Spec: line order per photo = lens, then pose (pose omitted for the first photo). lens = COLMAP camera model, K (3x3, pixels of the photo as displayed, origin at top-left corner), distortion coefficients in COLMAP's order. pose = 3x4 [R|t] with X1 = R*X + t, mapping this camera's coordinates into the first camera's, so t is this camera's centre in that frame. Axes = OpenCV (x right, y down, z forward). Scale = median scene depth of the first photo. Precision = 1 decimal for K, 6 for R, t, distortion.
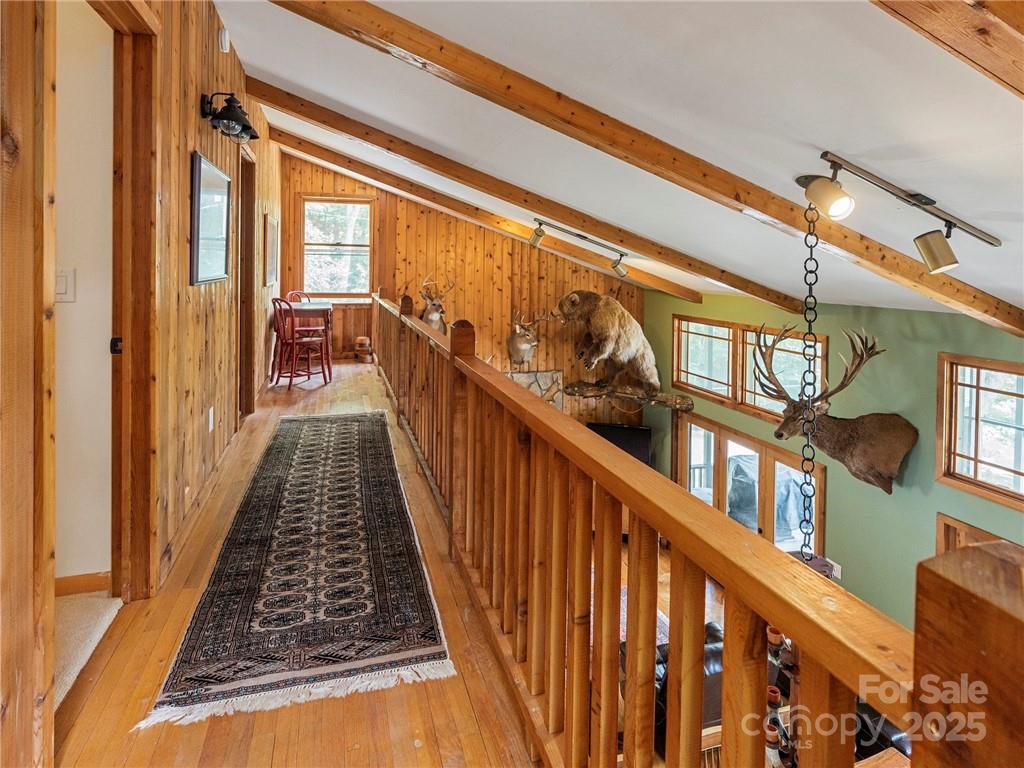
lens RADIAL K [[571.1, 0, 500.2], [0, 571.1, 267.5], [0, 0, 1]] dist [-0.002373, -0.000876]
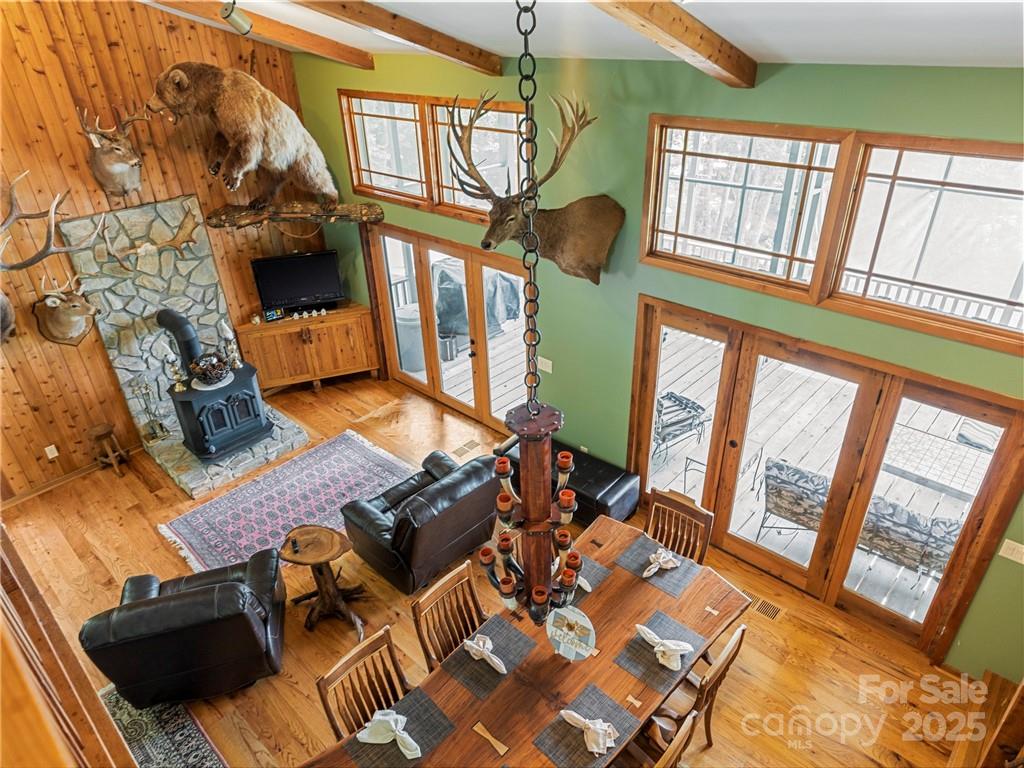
lens RADIAL K [[651.5, 0, 512.0], [0, 651.5, 384.0], [0, 0, 1]] dist [-0.004001, 0.005630]
pose [[0.866428, -0.284085, 0.410607, 0.057527], [0.044662, 0.863160, 0.502951, 0.000993], [-0.497300, -0.417433, 0.760554, 0.133803]]
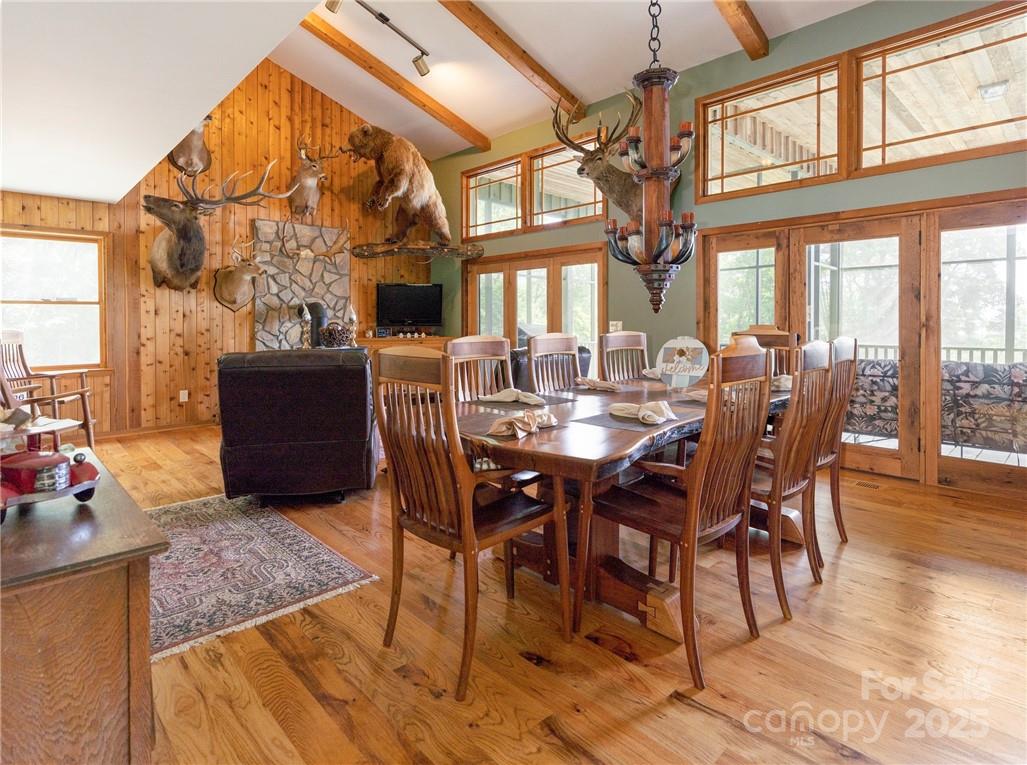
lens RADIAL K [[563.1, 0, 498.7], [0, 563.1, 380.2], [0, 0, 1]] dist [-0.006755, 0.000906]
pose [[0.896638, -0.015168, 0.442504, -0.091575], [0.013671, 0.999885, 0.006572, 0.465764], [-0.442553, 0.000157, 0.896742, 0.071712]]
